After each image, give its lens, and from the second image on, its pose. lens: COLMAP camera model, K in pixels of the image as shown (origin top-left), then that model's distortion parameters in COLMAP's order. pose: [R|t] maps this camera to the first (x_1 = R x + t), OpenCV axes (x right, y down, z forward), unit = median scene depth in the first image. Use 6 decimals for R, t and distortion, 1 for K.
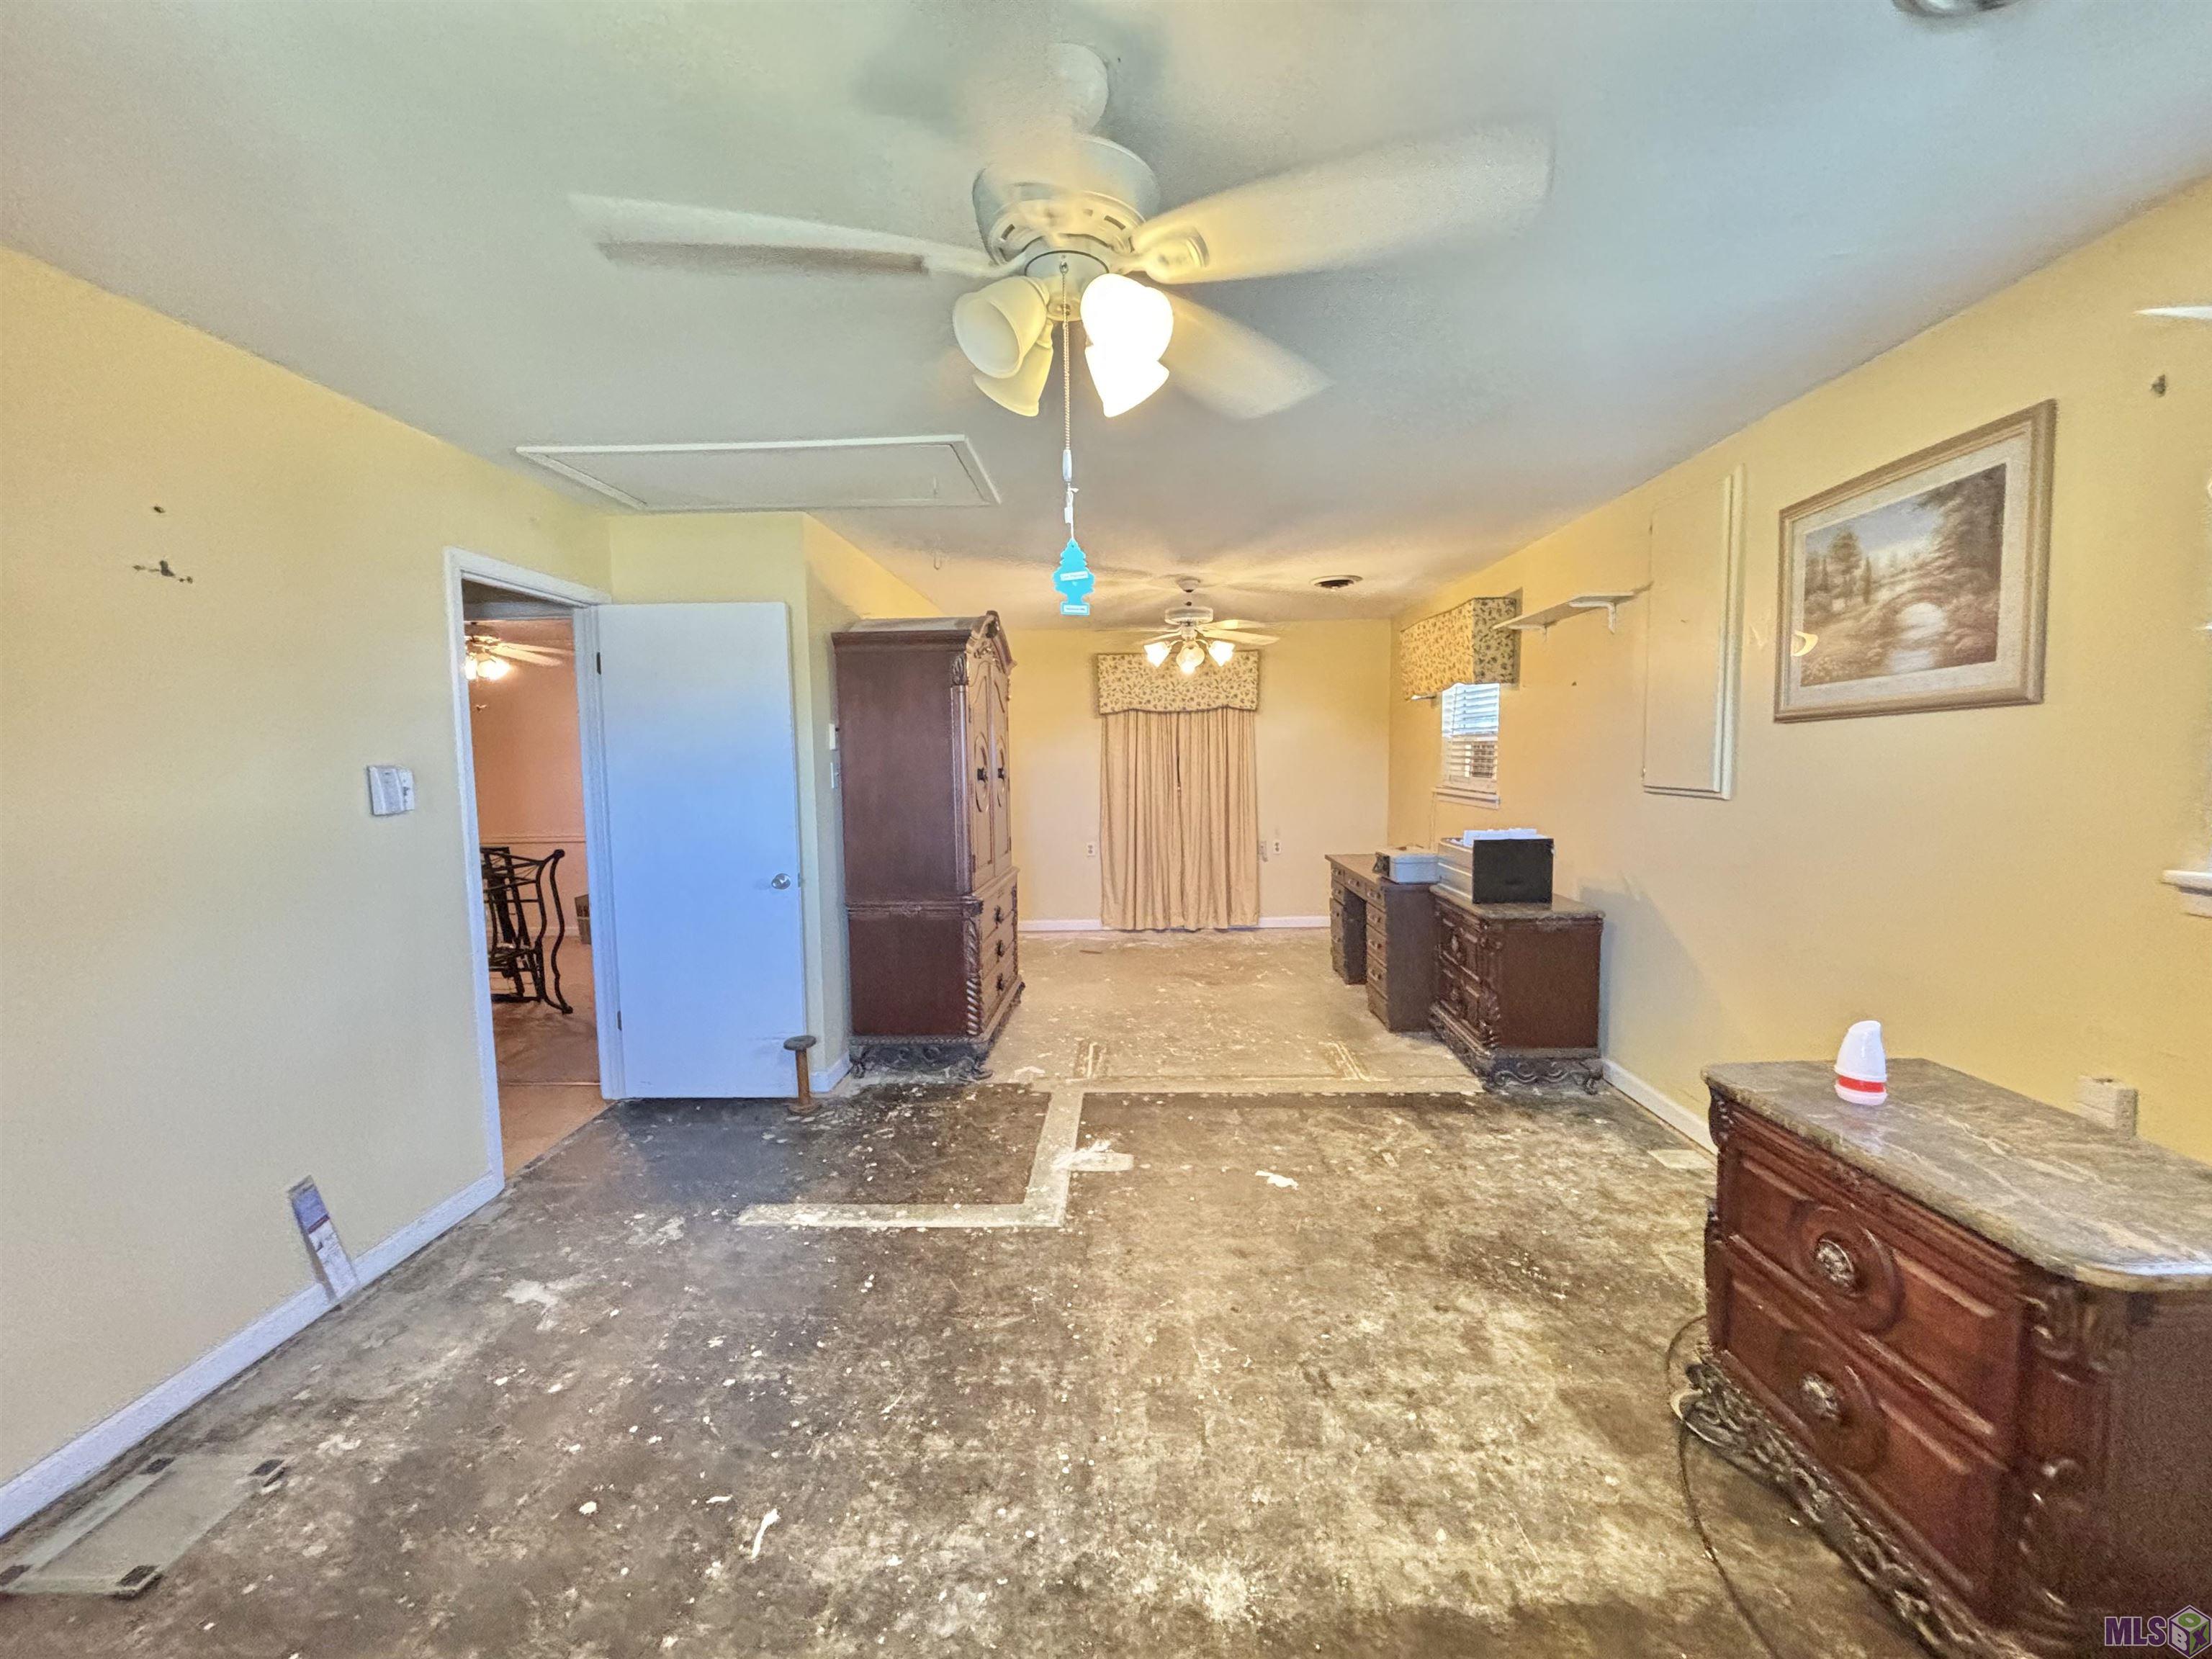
lens RADIAL K [[889.9, 0, 1104.7], [0, 889.9, 825.4], [0, 0, 1]] dist [0.001016, 0.000476]
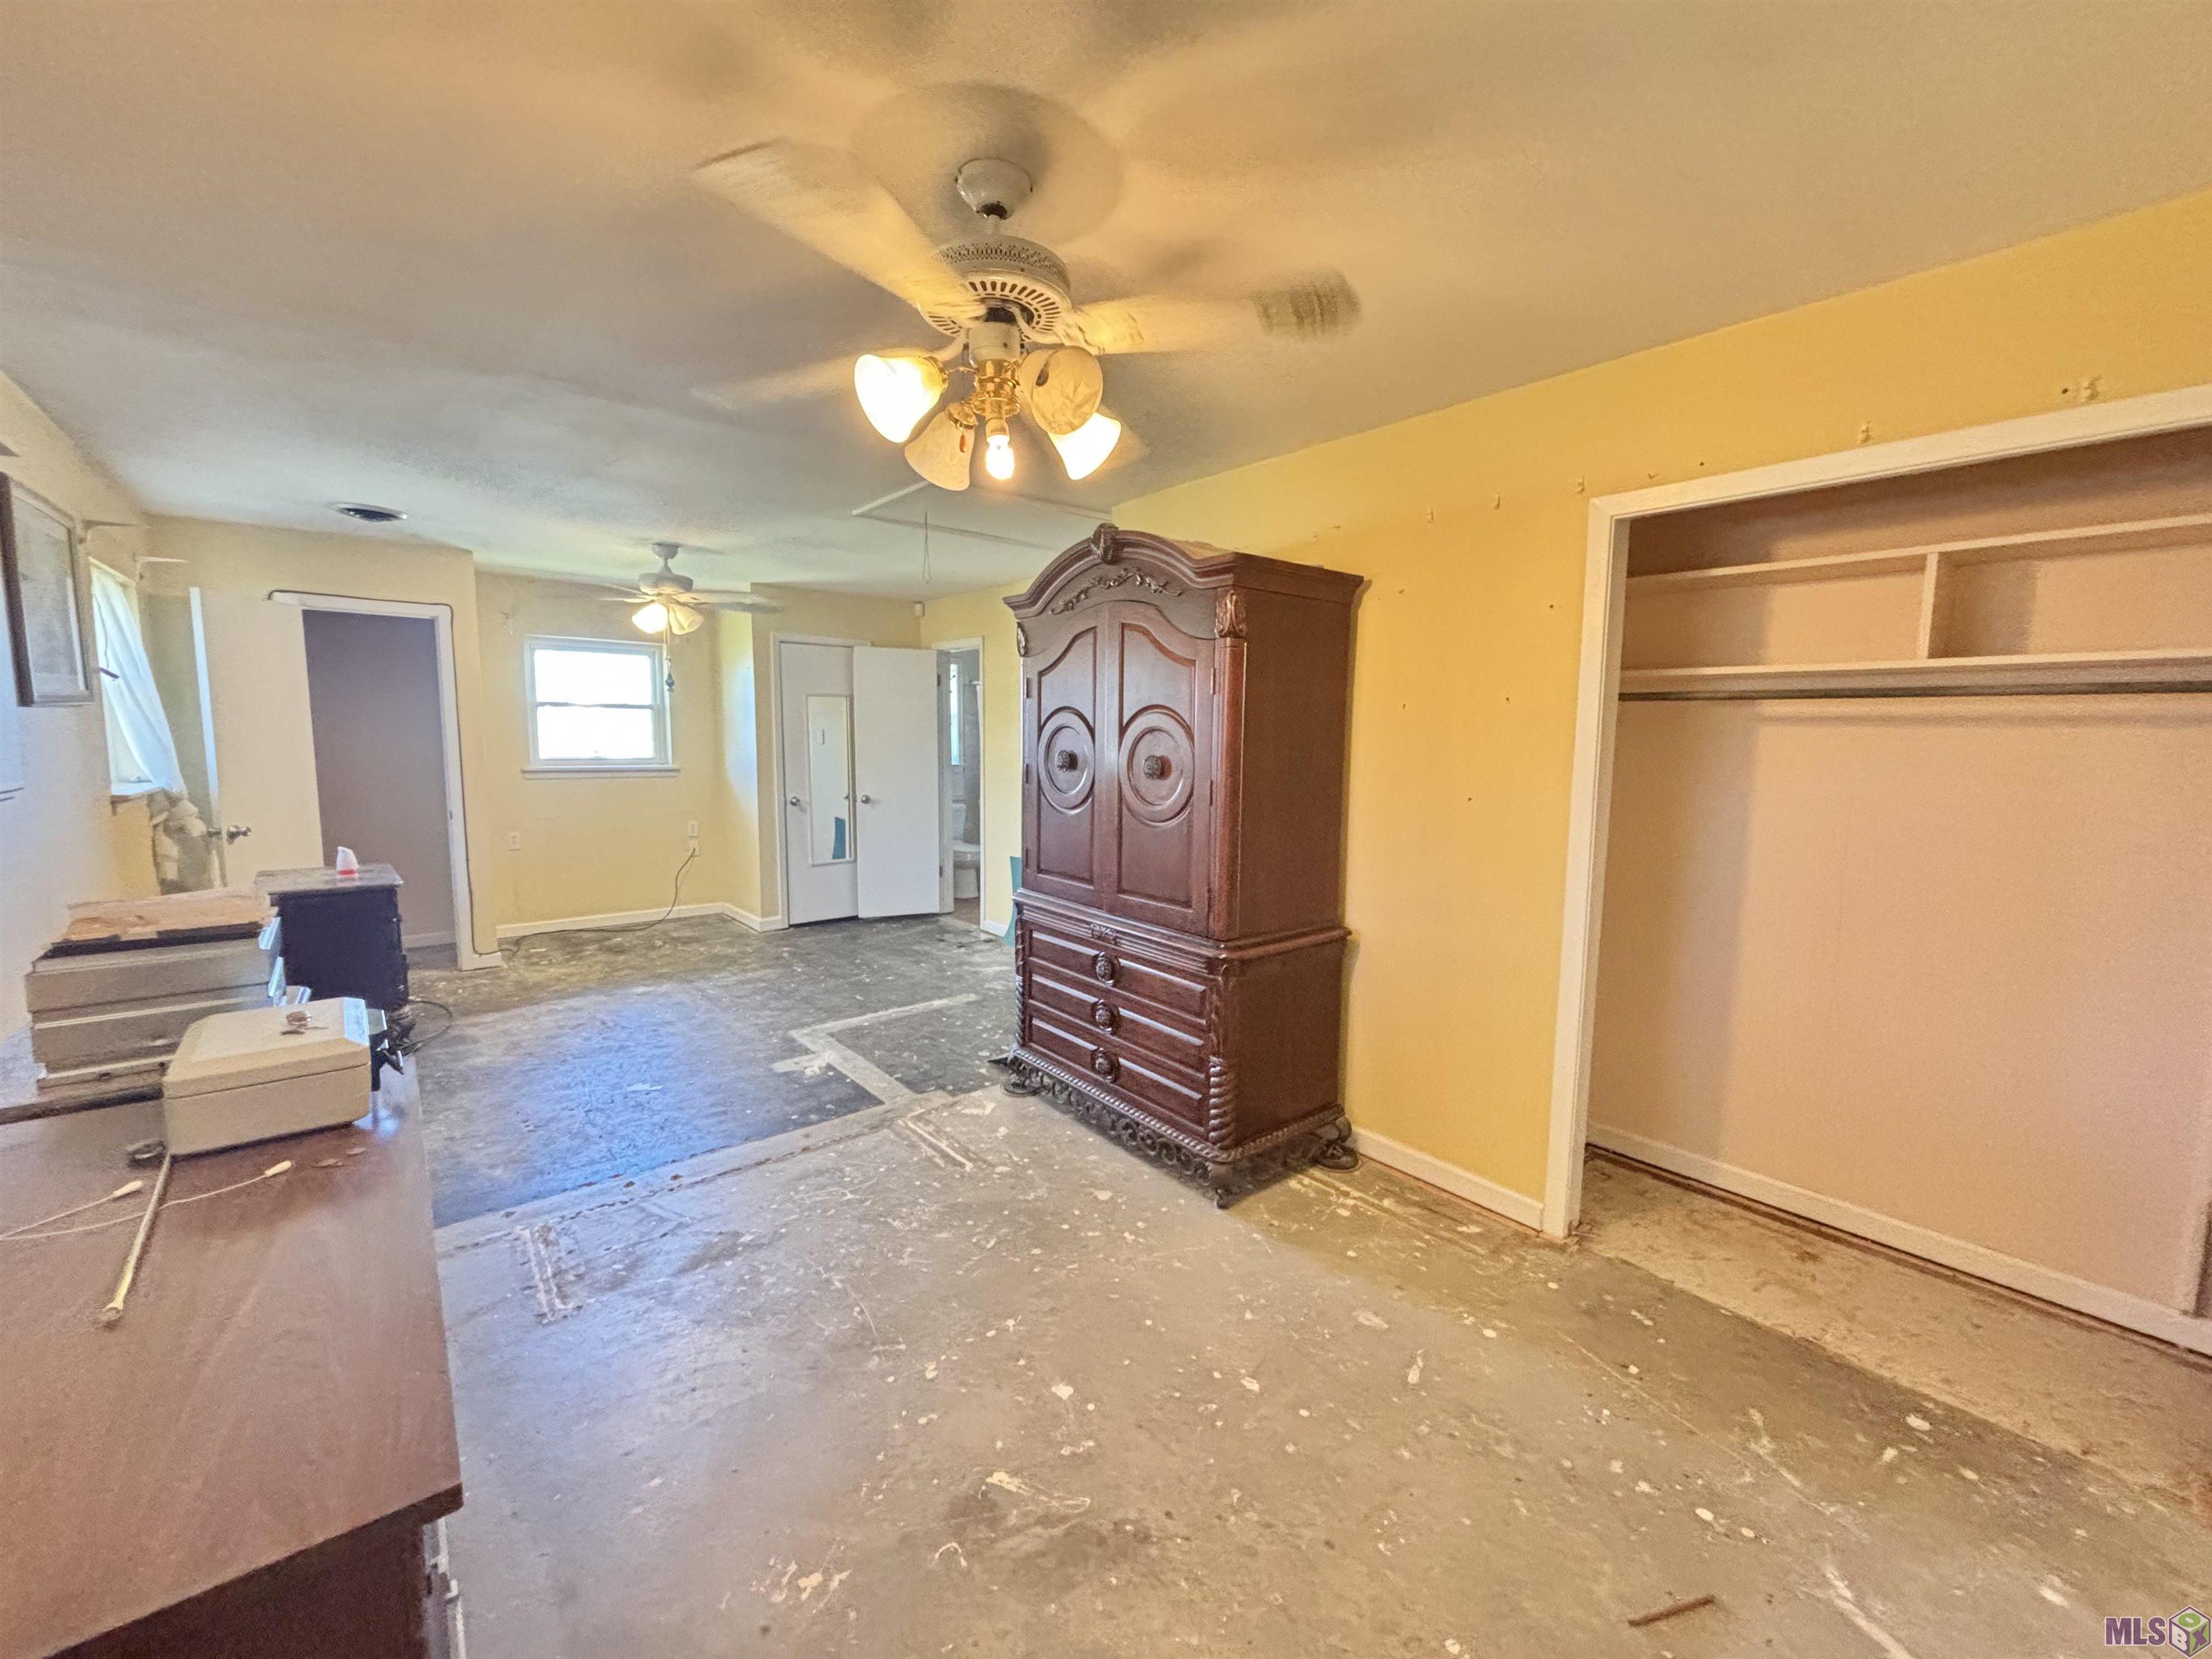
lens RADIAL K [[889.9, 0, 1094.6], [0, 889.9, 826.1], [0, 0, 1]] dist [0.001016, 0.000476]
pose [[-0.749613, 0.088319, -0.655957, 0.530874], [-0.042537, 0.982580, 0.180906, -0.209571], [0.660508, 0.163512, -0.732798, 2.396406]]
